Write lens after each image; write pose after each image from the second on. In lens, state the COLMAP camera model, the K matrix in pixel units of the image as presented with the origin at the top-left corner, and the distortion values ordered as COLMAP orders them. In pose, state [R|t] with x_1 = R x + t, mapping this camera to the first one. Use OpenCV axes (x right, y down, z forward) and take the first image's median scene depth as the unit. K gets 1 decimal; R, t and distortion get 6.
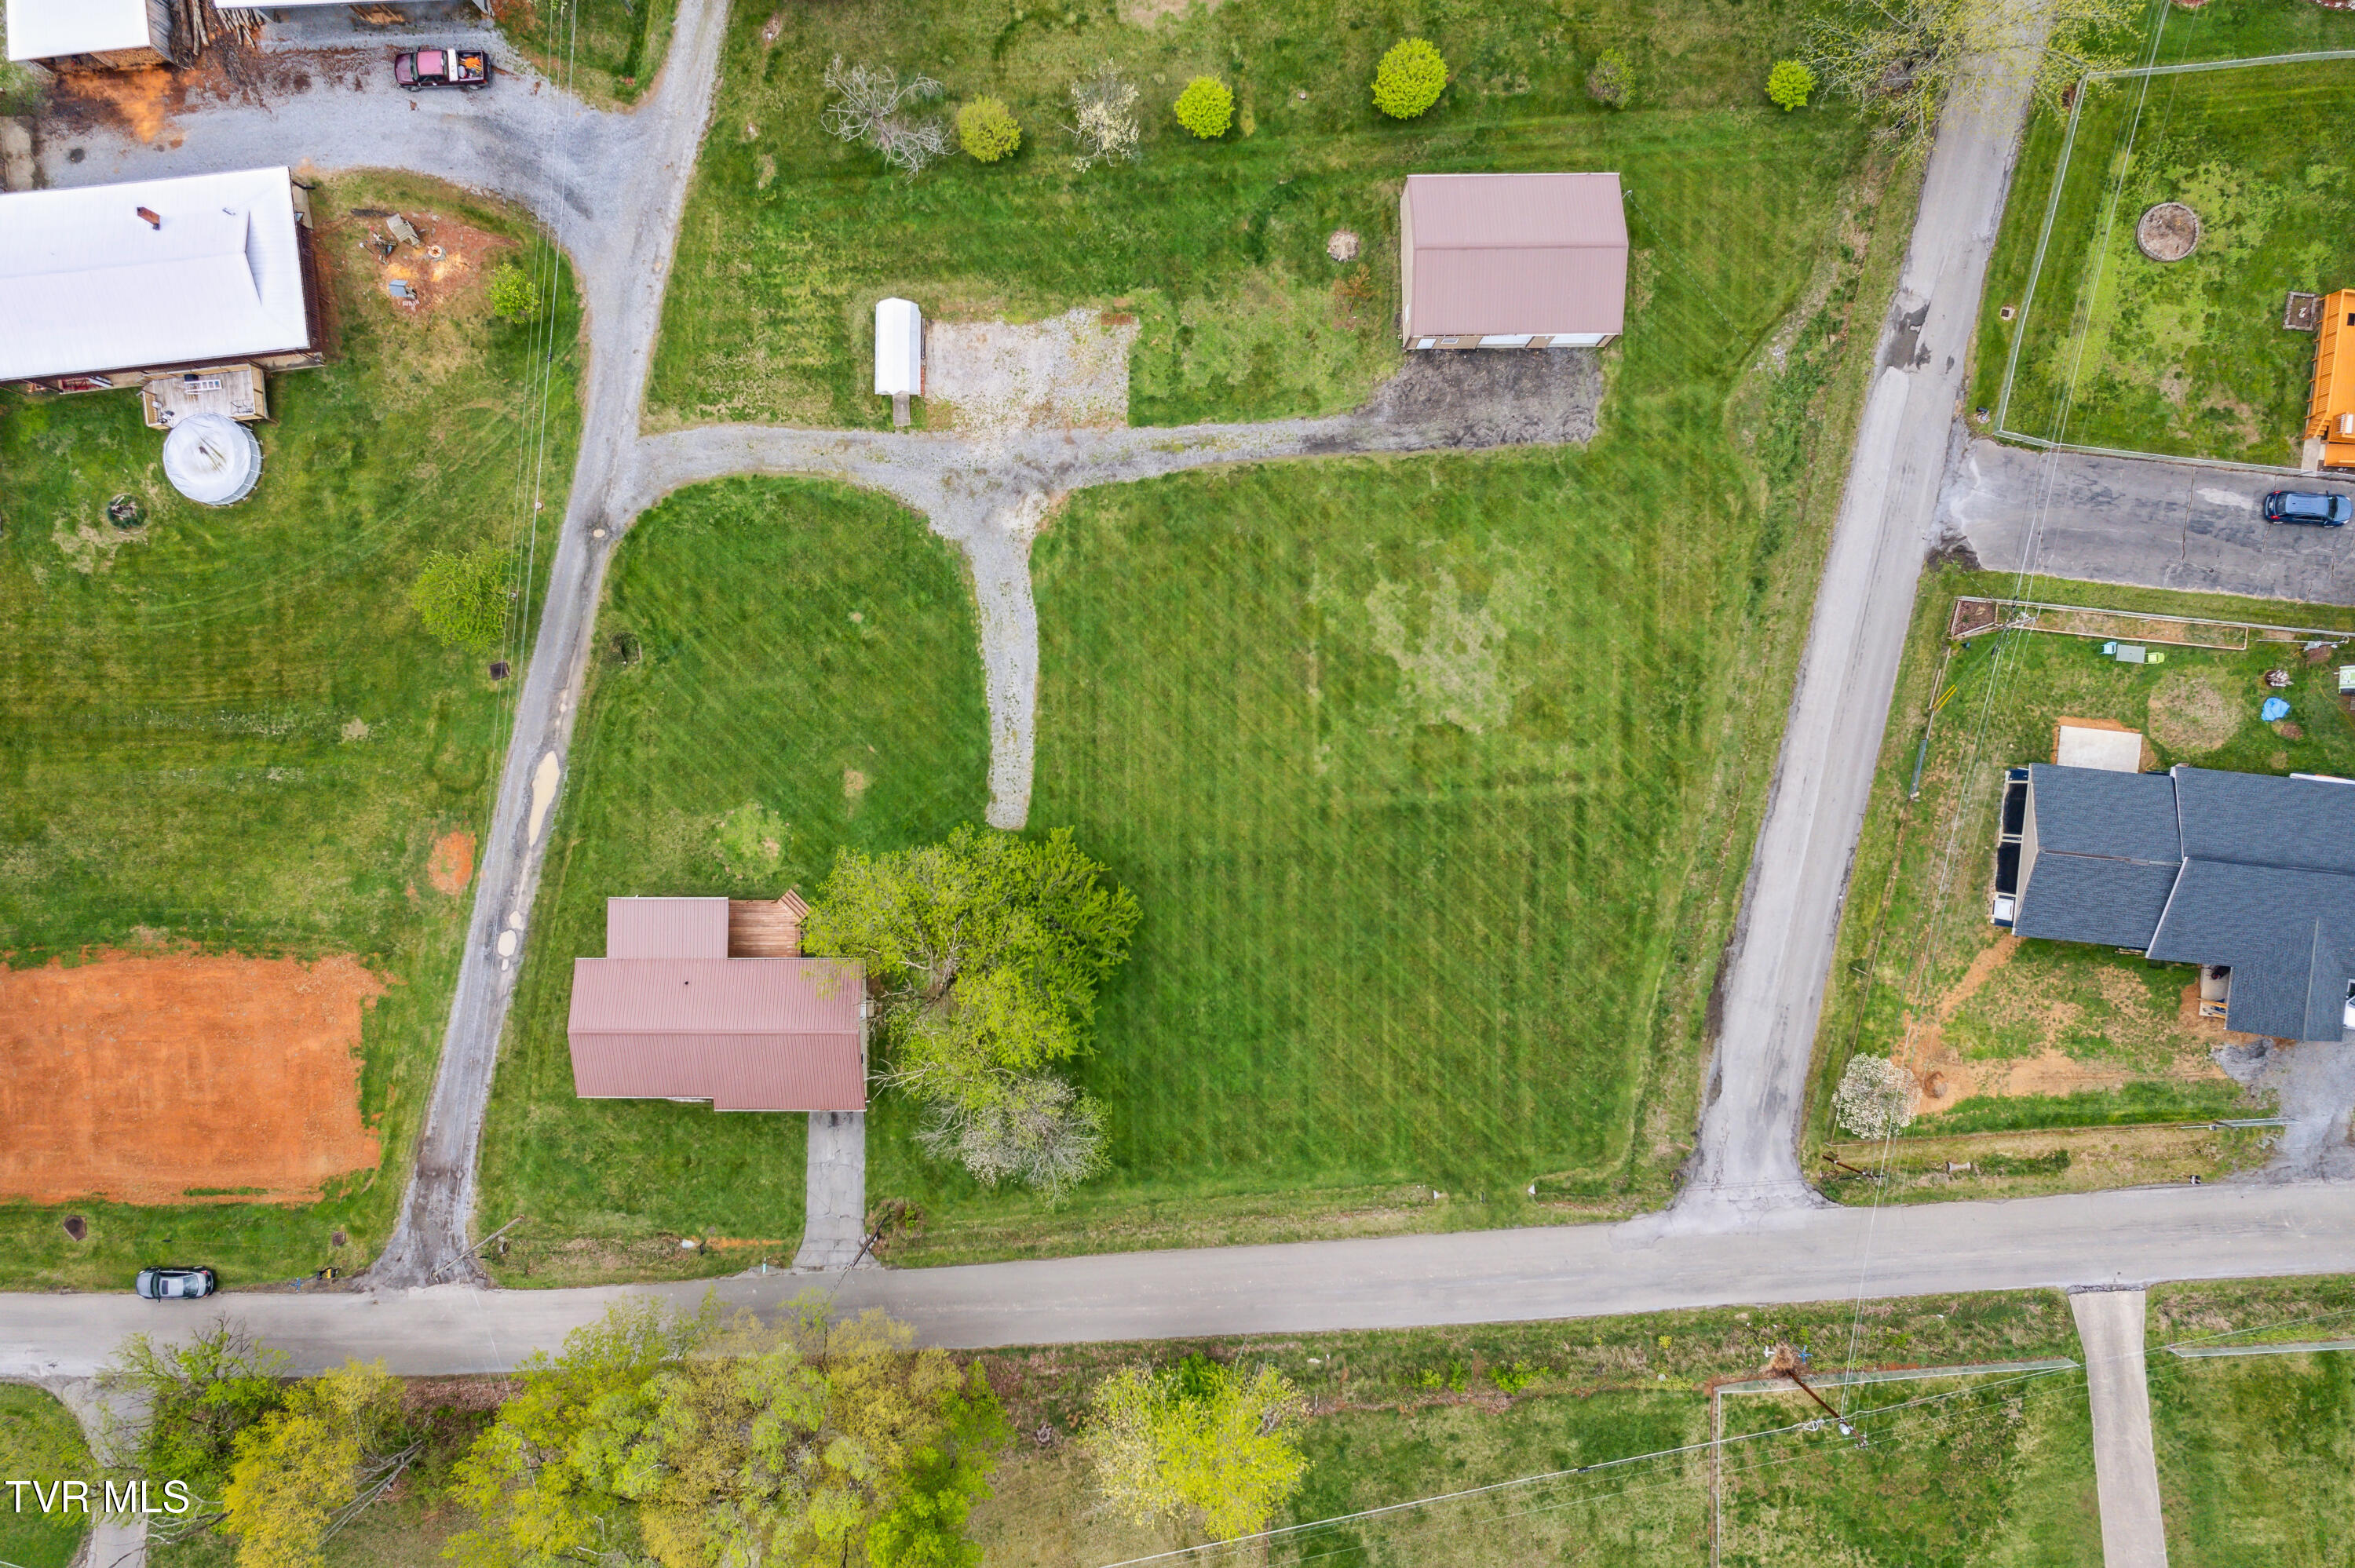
lens RADIAL K [[1501.7, 0, 1177.5], [0, 1501.7, 784.0], [0, 0, 1]] dist [-0.088291, 0.076689]
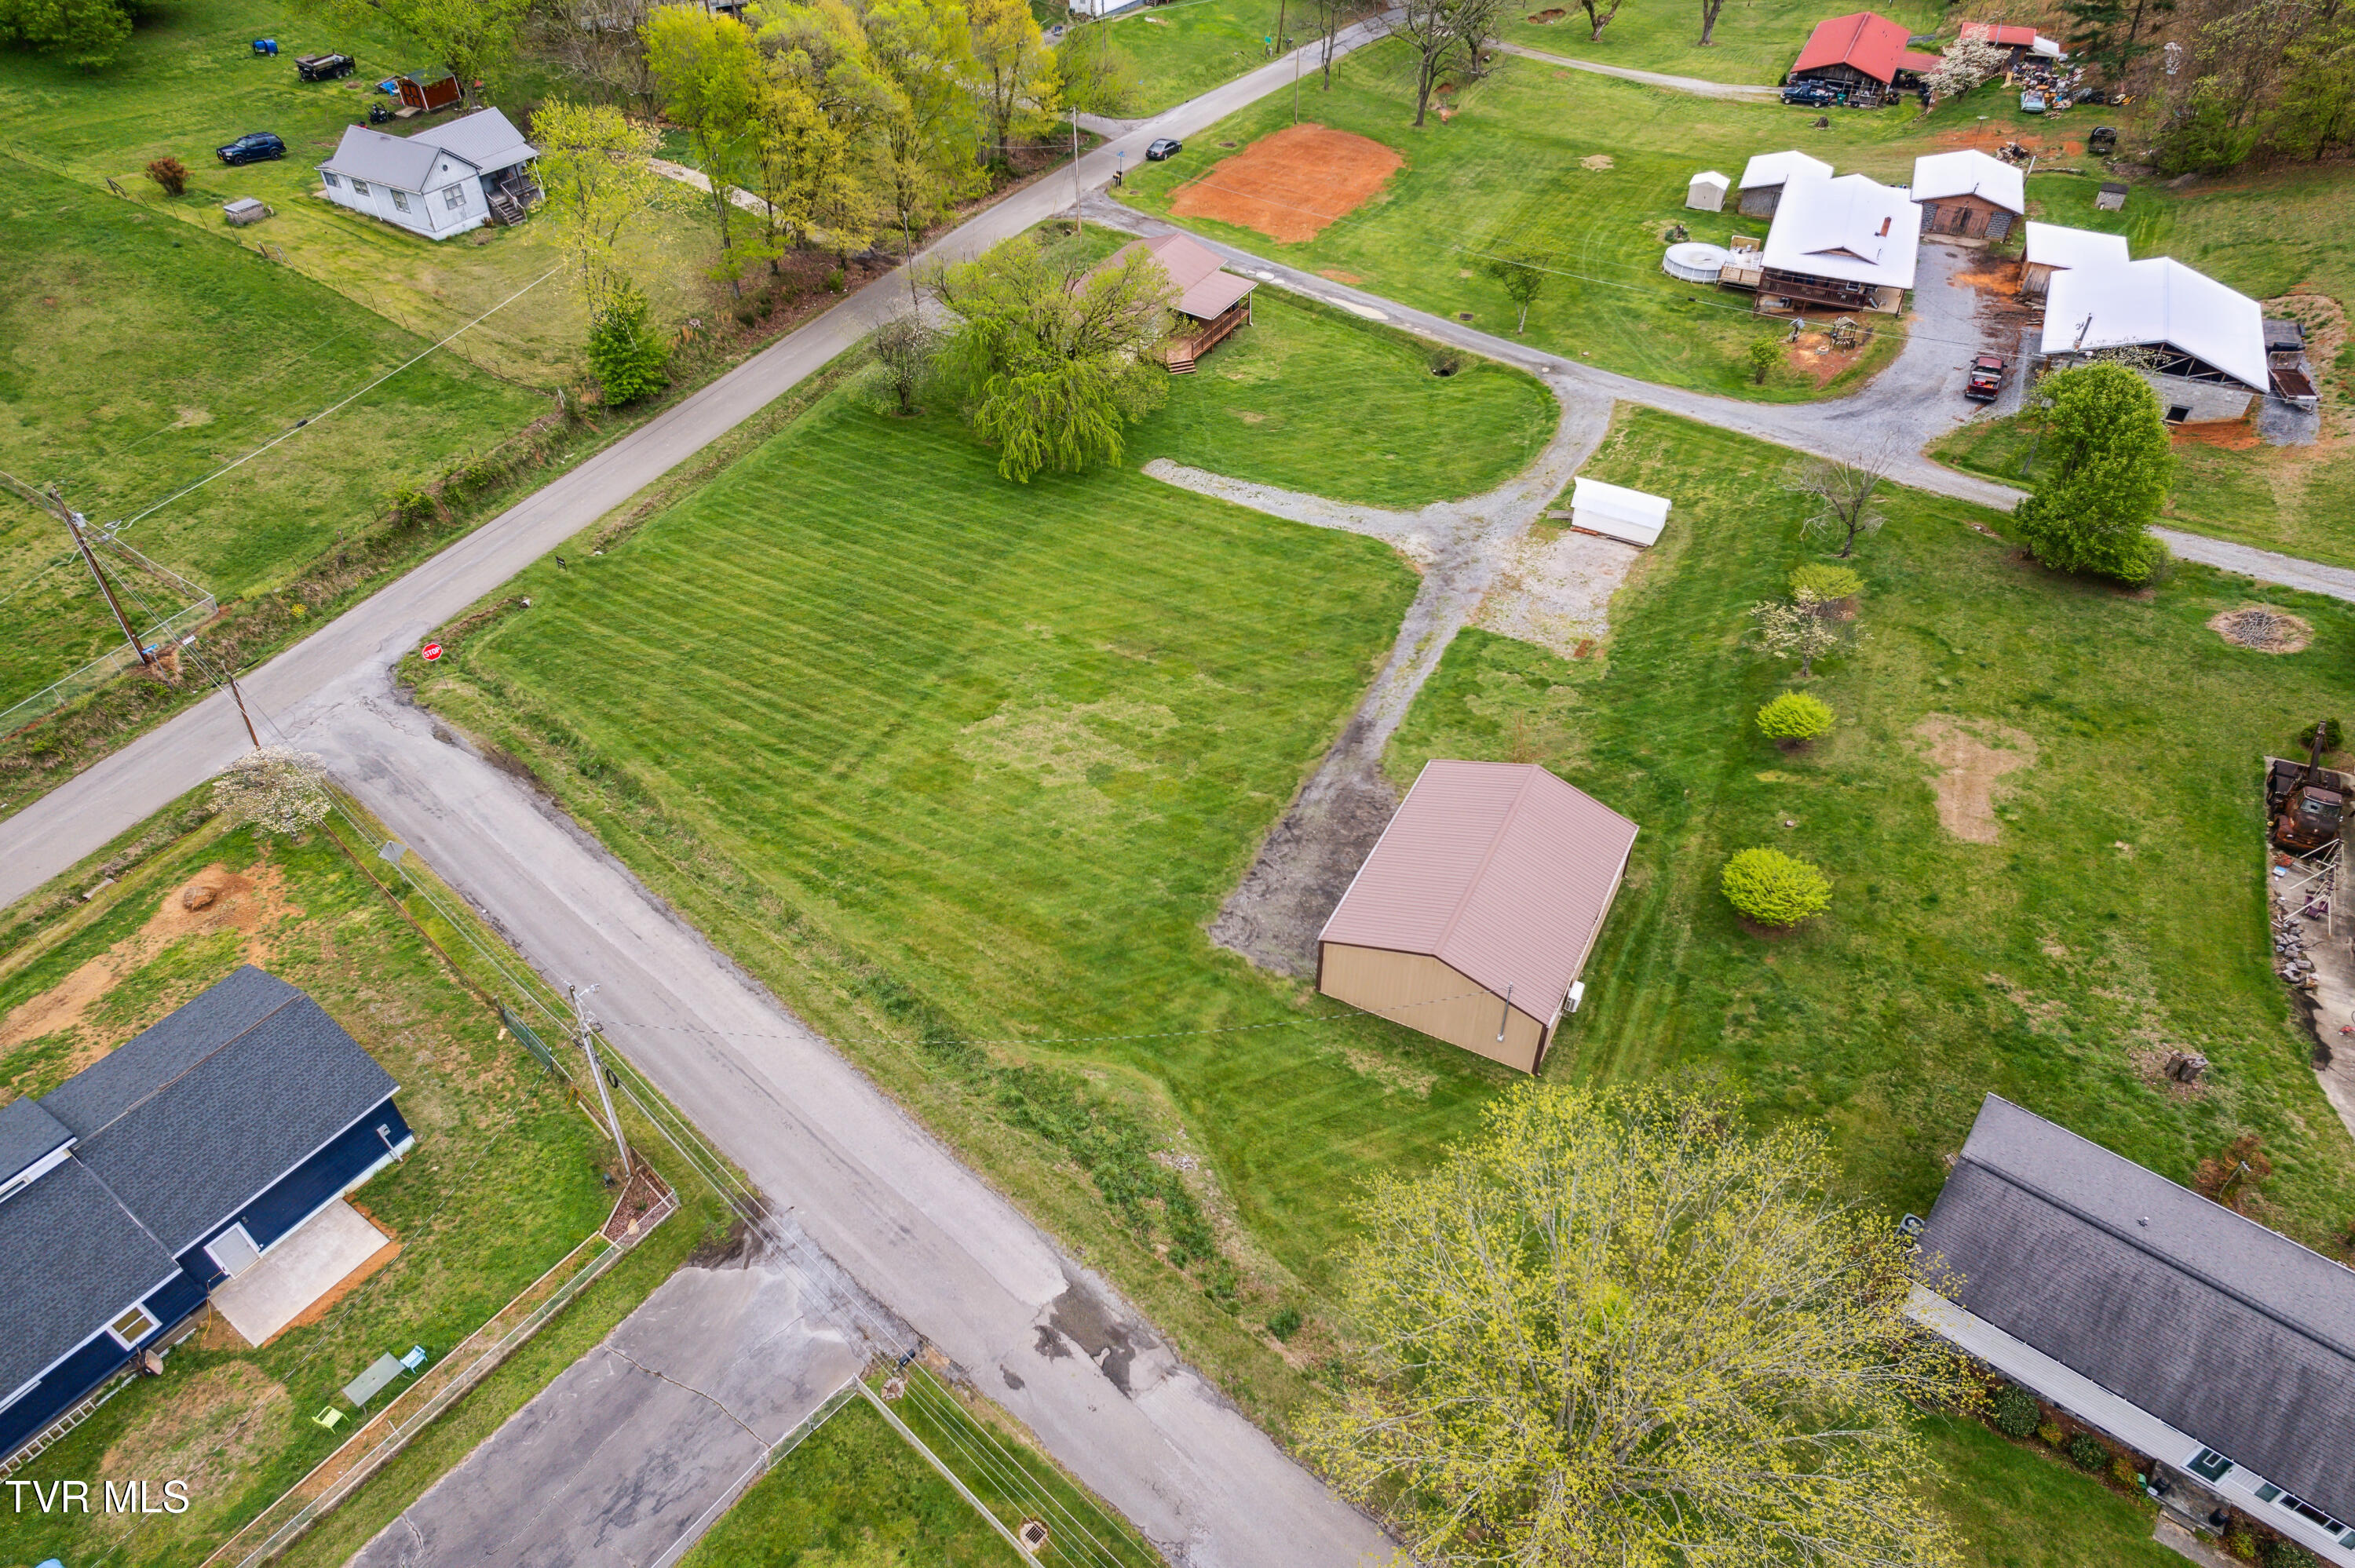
lens RADIAL K [[1543.0, 0, 1172.3], [0, 1543.0, 735.9], [0, 0, 1]] dist [-0.086330, 0.079466]
pose [[-0.490731, 0.564746, -0.663510, 0.725901], [-0.871250, -0.309034, 0.381342, -0.471427], [0.010314, 0.765219, 0.643687, 0.459620]]
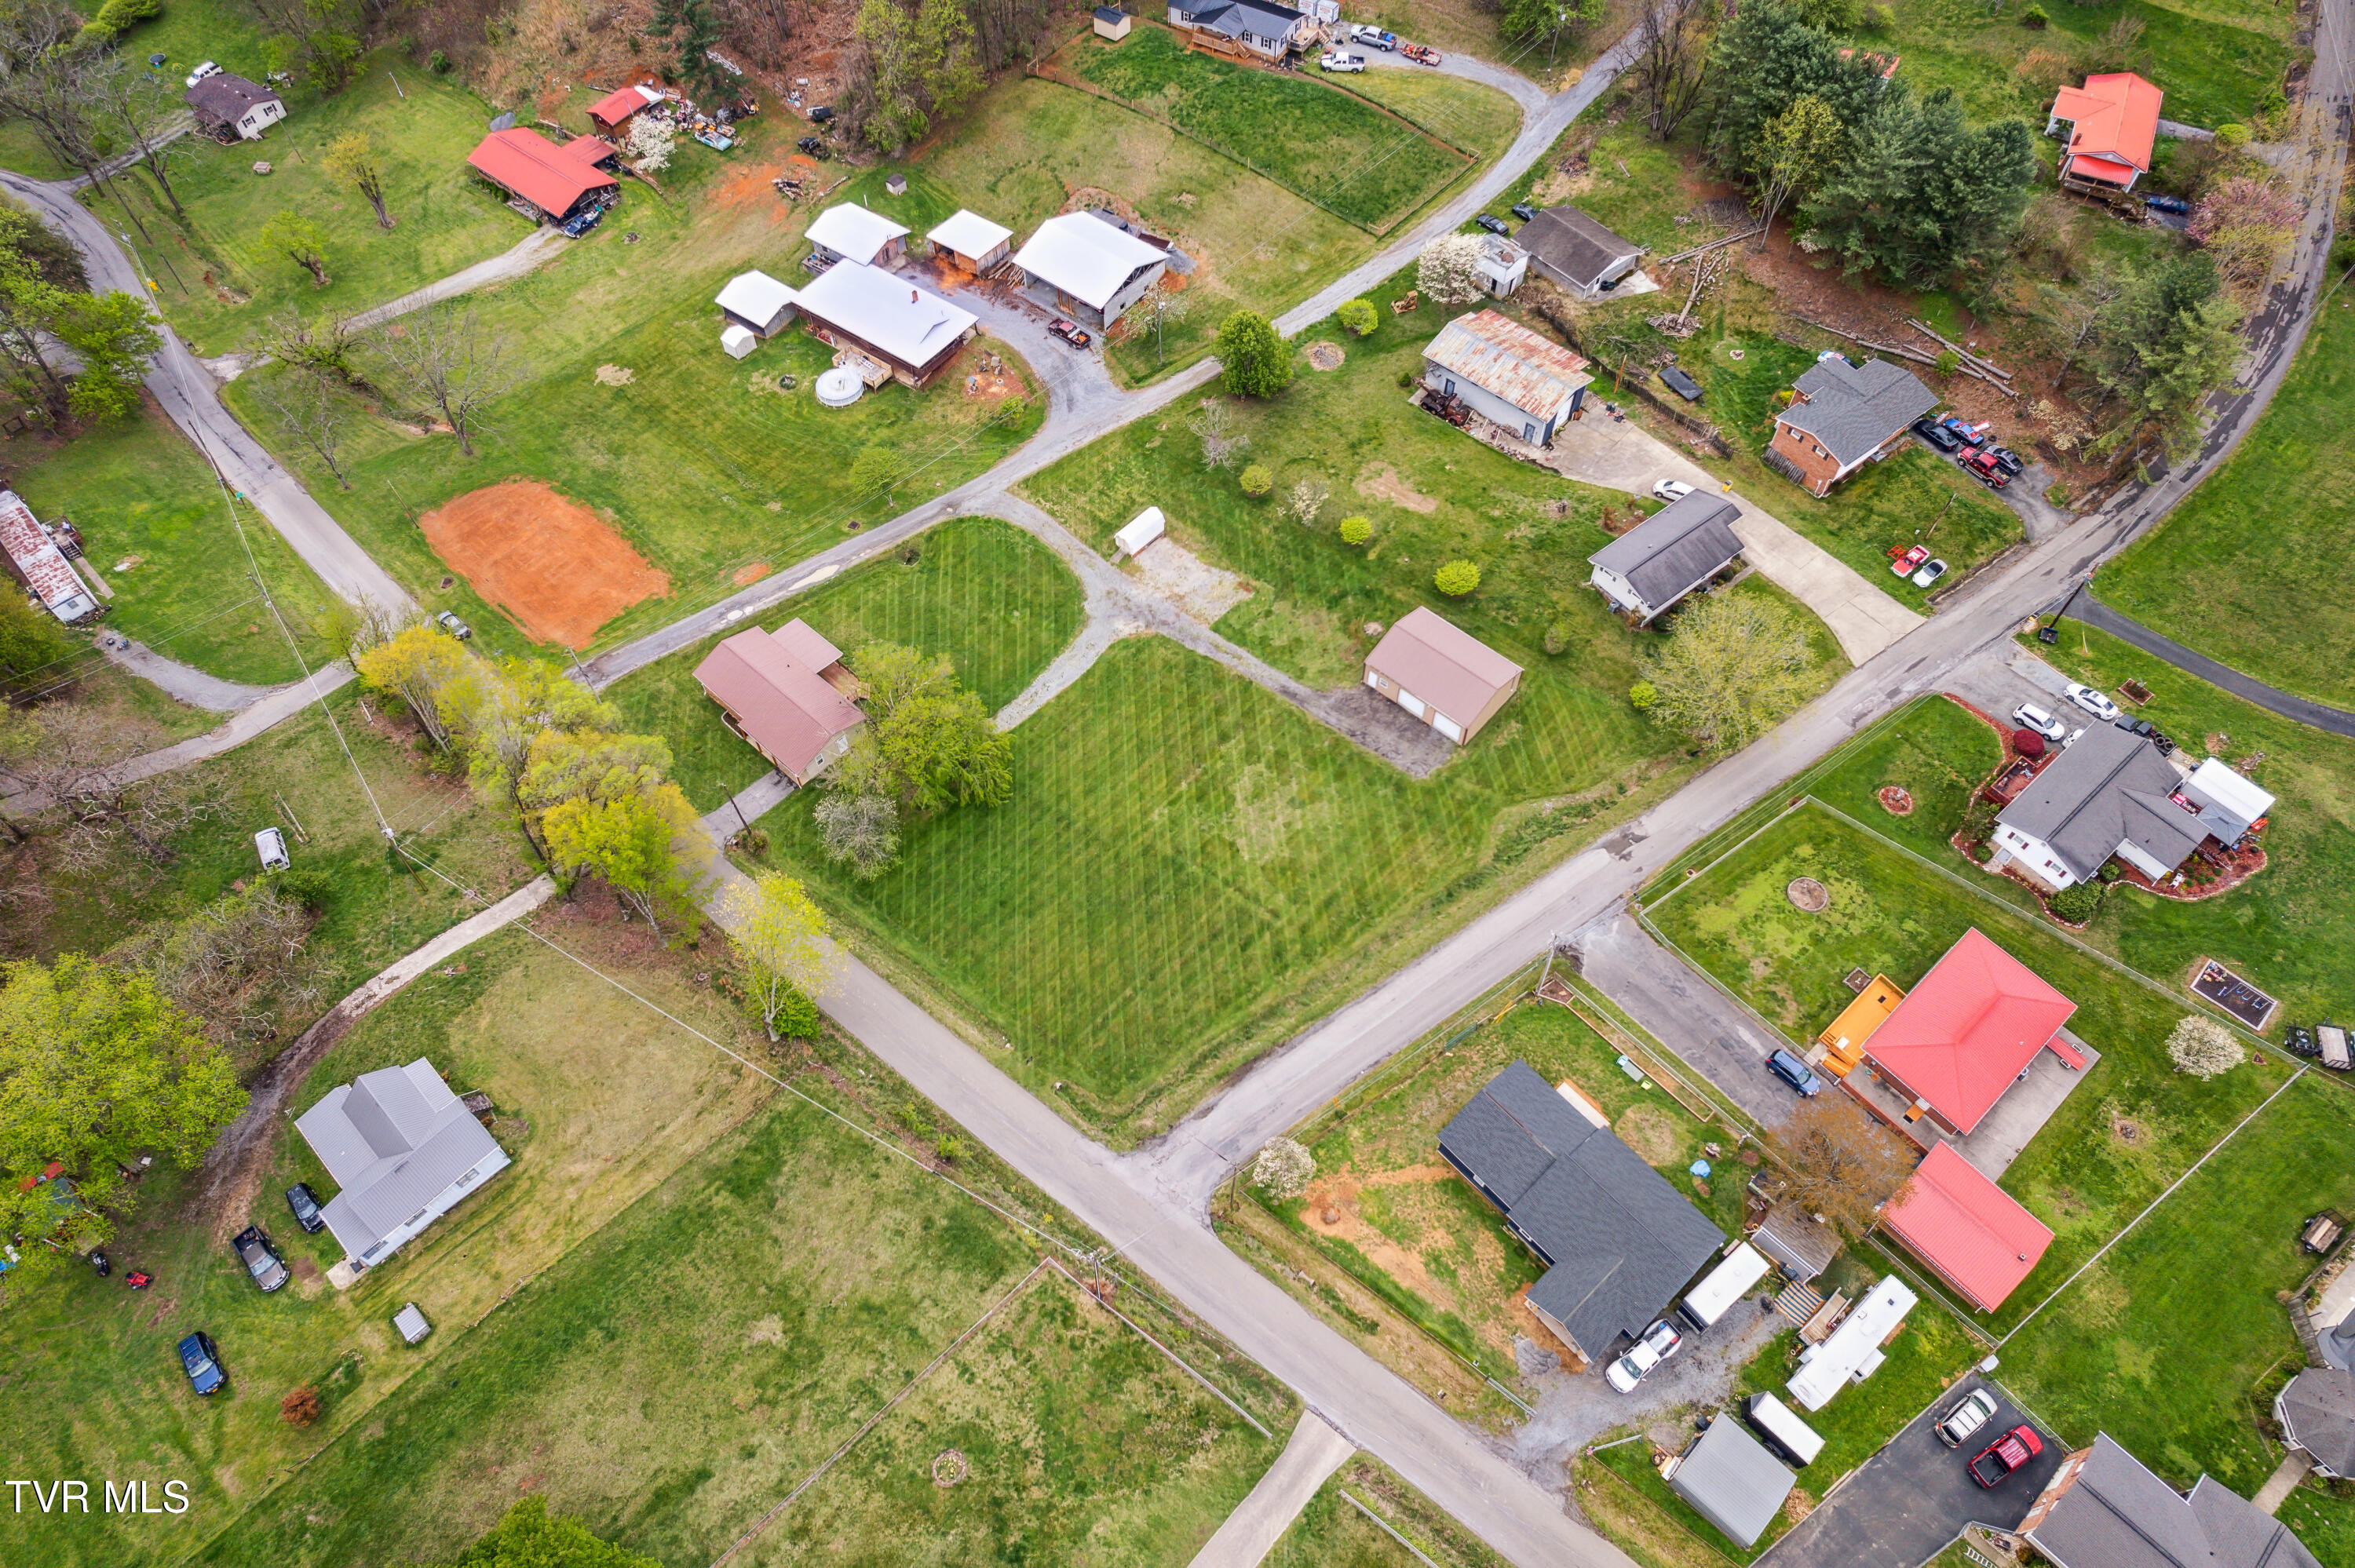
lens RADIAL K [[1501.7, 0, 1177.5], [0, 1501.7, 784.0], [0, 0, 1]] dist [-0.088291, 0.076689]
pose [[0.738127, 0.560283, -0.375836, 0.695996], [-0.674662, 0.612969, -0.411217, 0.606844], [-0.000022, 0.557092, 0.830450, -0.323086]]
